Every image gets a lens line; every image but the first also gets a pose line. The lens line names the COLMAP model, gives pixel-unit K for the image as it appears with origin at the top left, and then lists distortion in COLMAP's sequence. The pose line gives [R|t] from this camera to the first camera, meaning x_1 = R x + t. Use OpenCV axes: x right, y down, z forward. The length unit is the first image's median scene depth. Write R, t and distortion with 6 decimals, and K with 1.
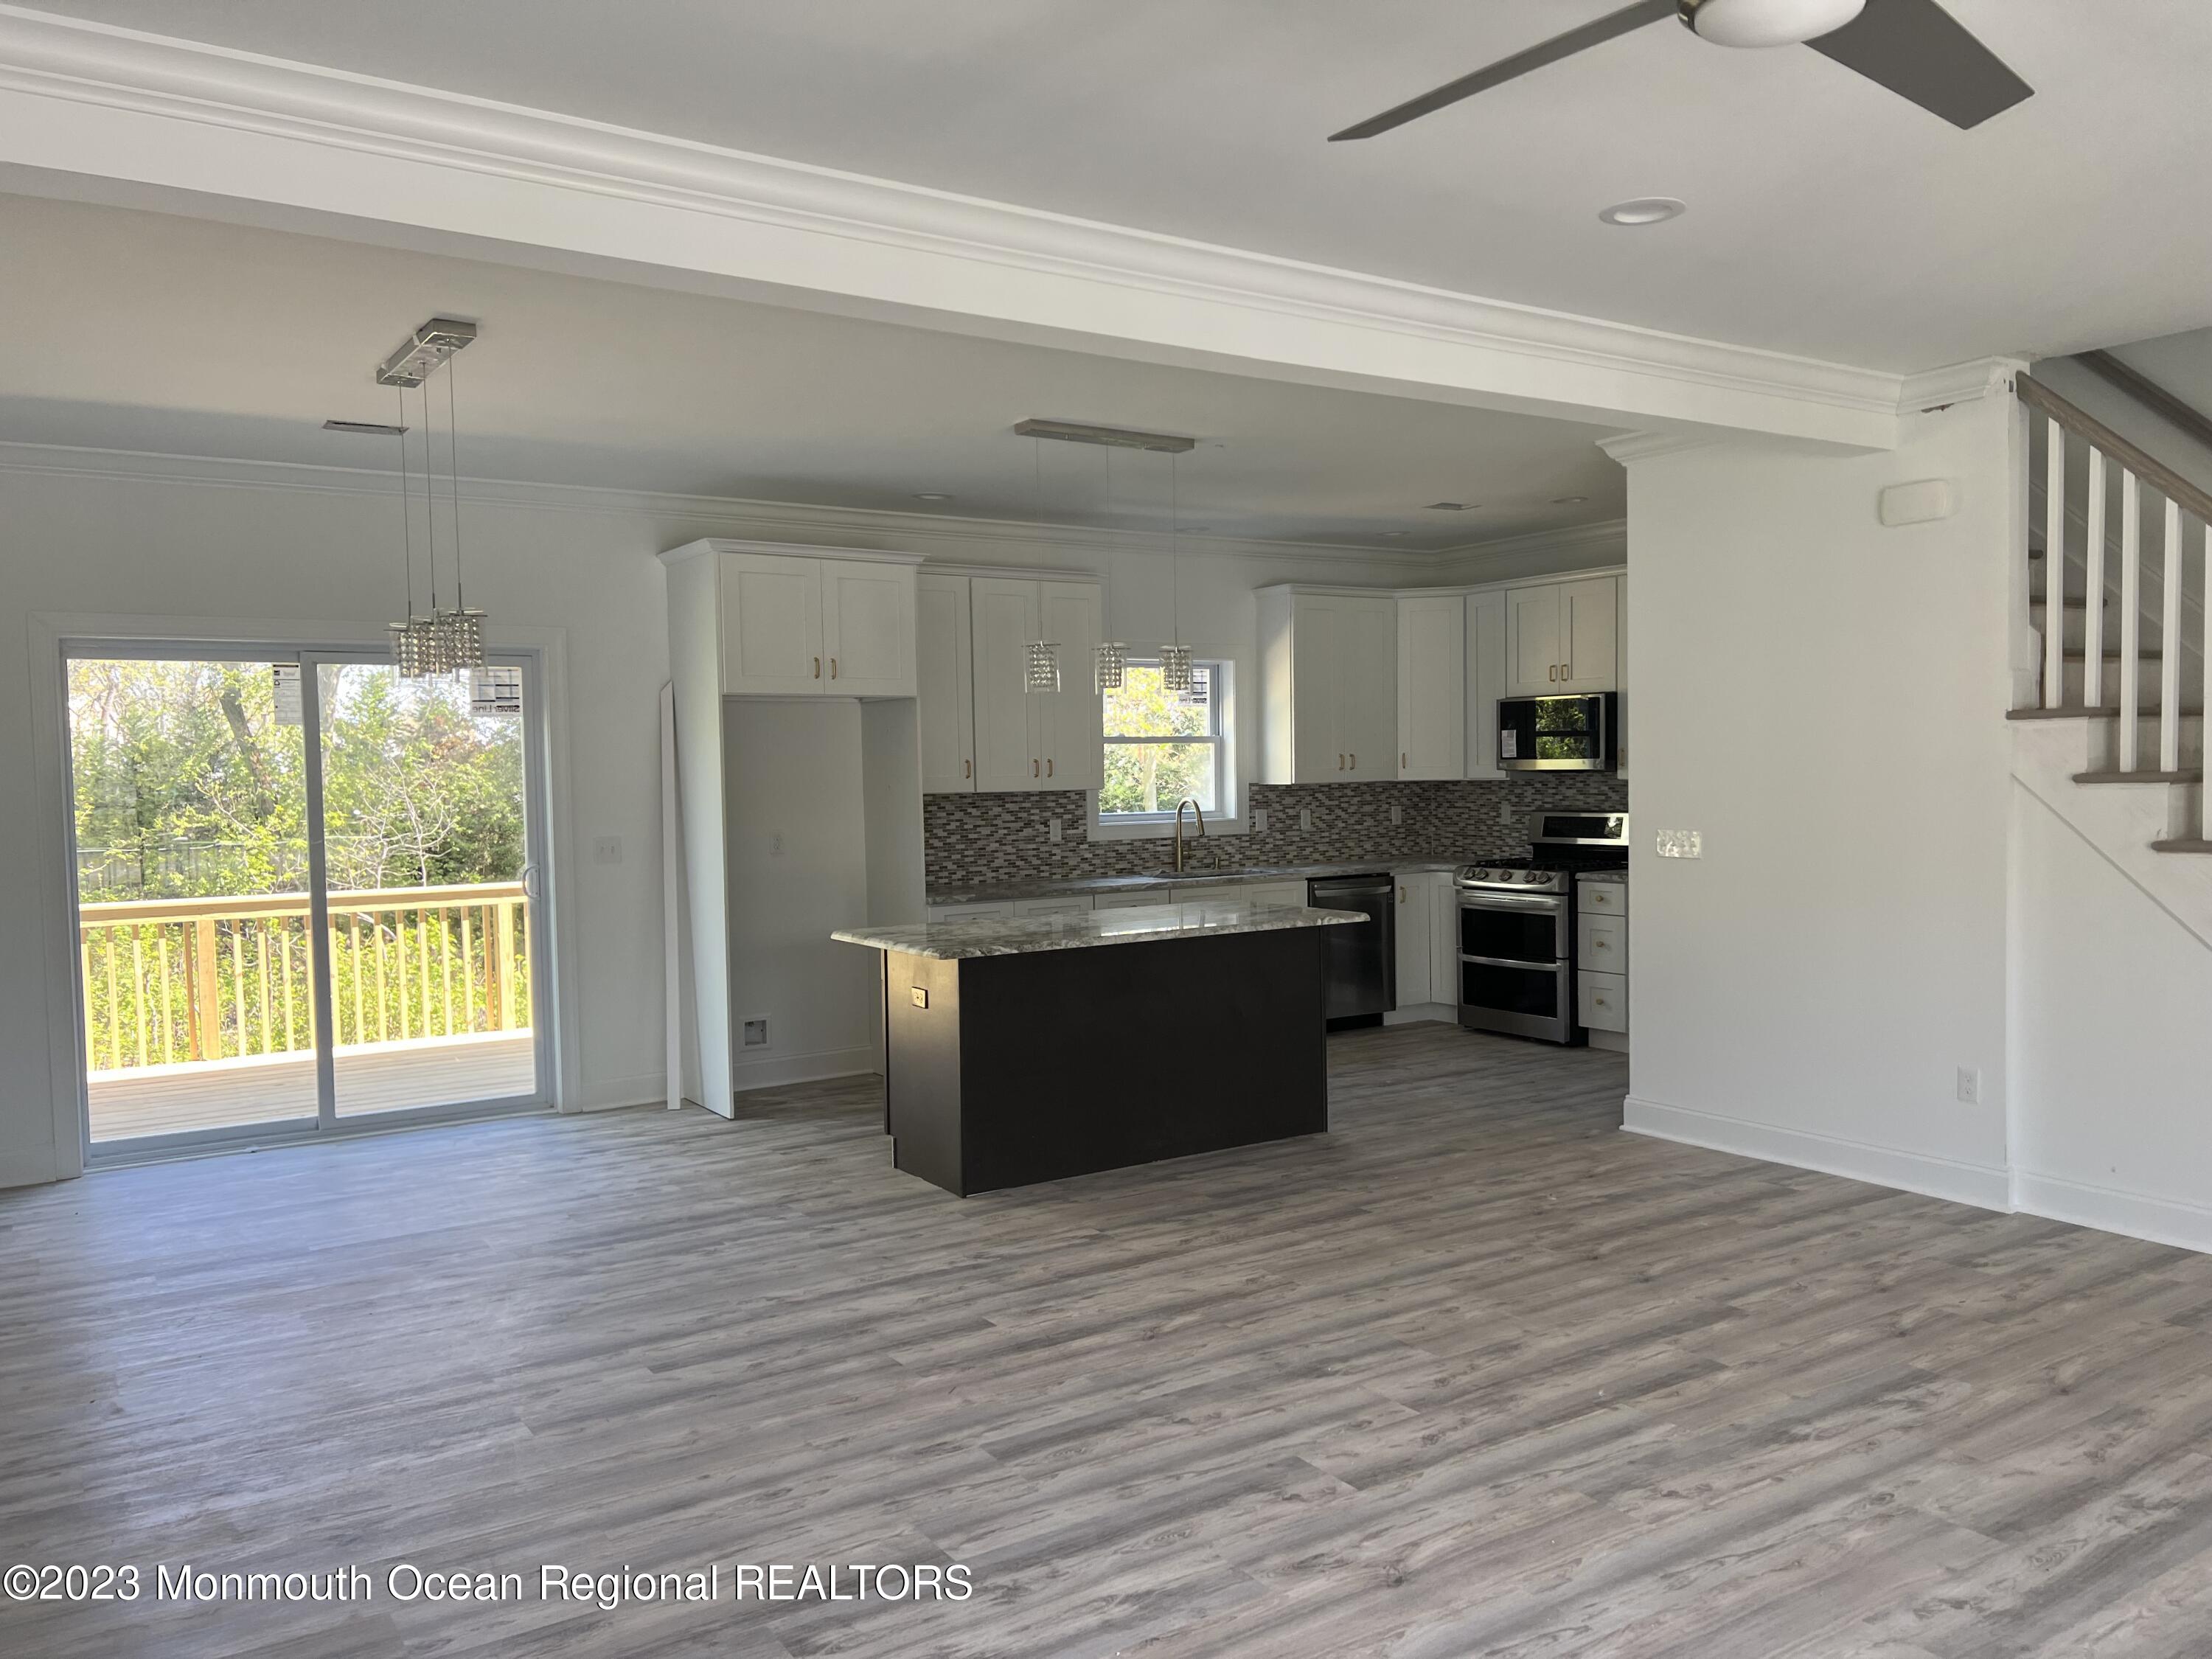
lens RADIAL K [[1654.8, 0, 1103.3], [0, 1654.8, 835.2], [0, 0, 1]] dist [0.009514, -0.014375]
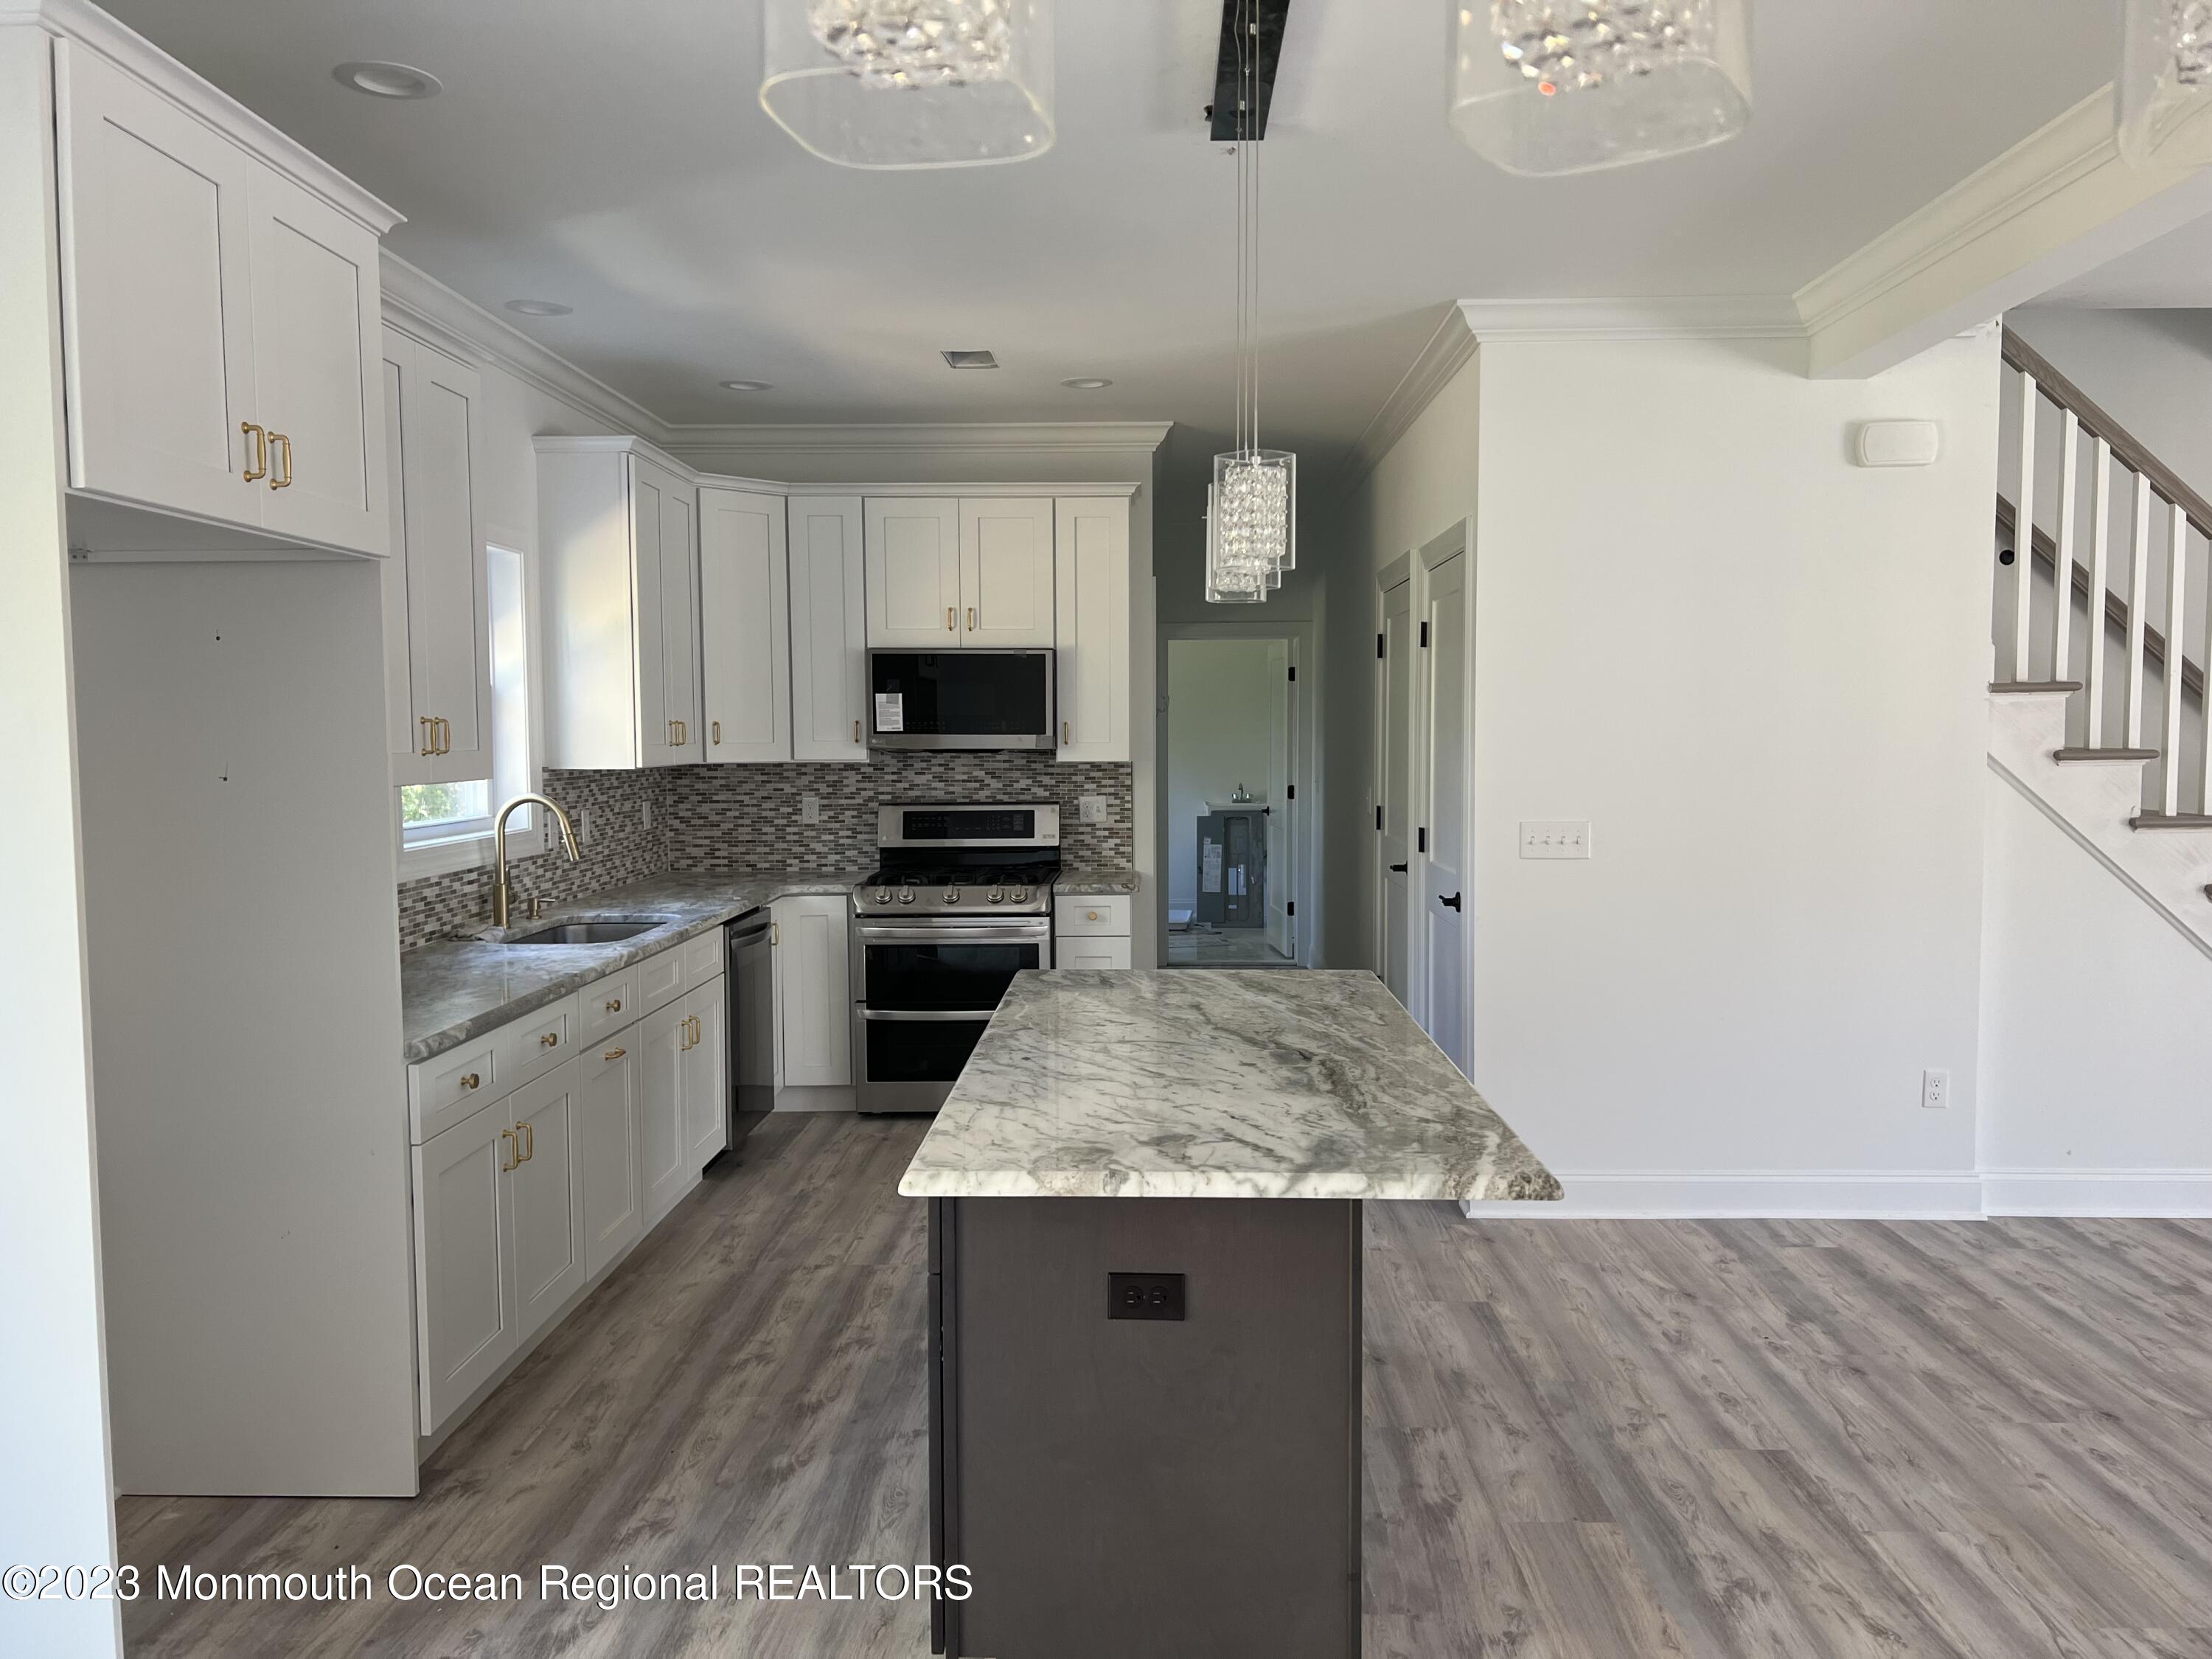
lens RADIAL K [[1654.8, 0, 1105.6], [0, 1654.8, 842.2], [0, 0, 1]] dist [0.009514, -0.014375]
pose [[0.571749, -0.041709, 0.819368, -0.514953], [0.031065, 0.999091, 0.029180, -0.029360], [-0.819840, 0.008770, 0.572525, 0.899575]]
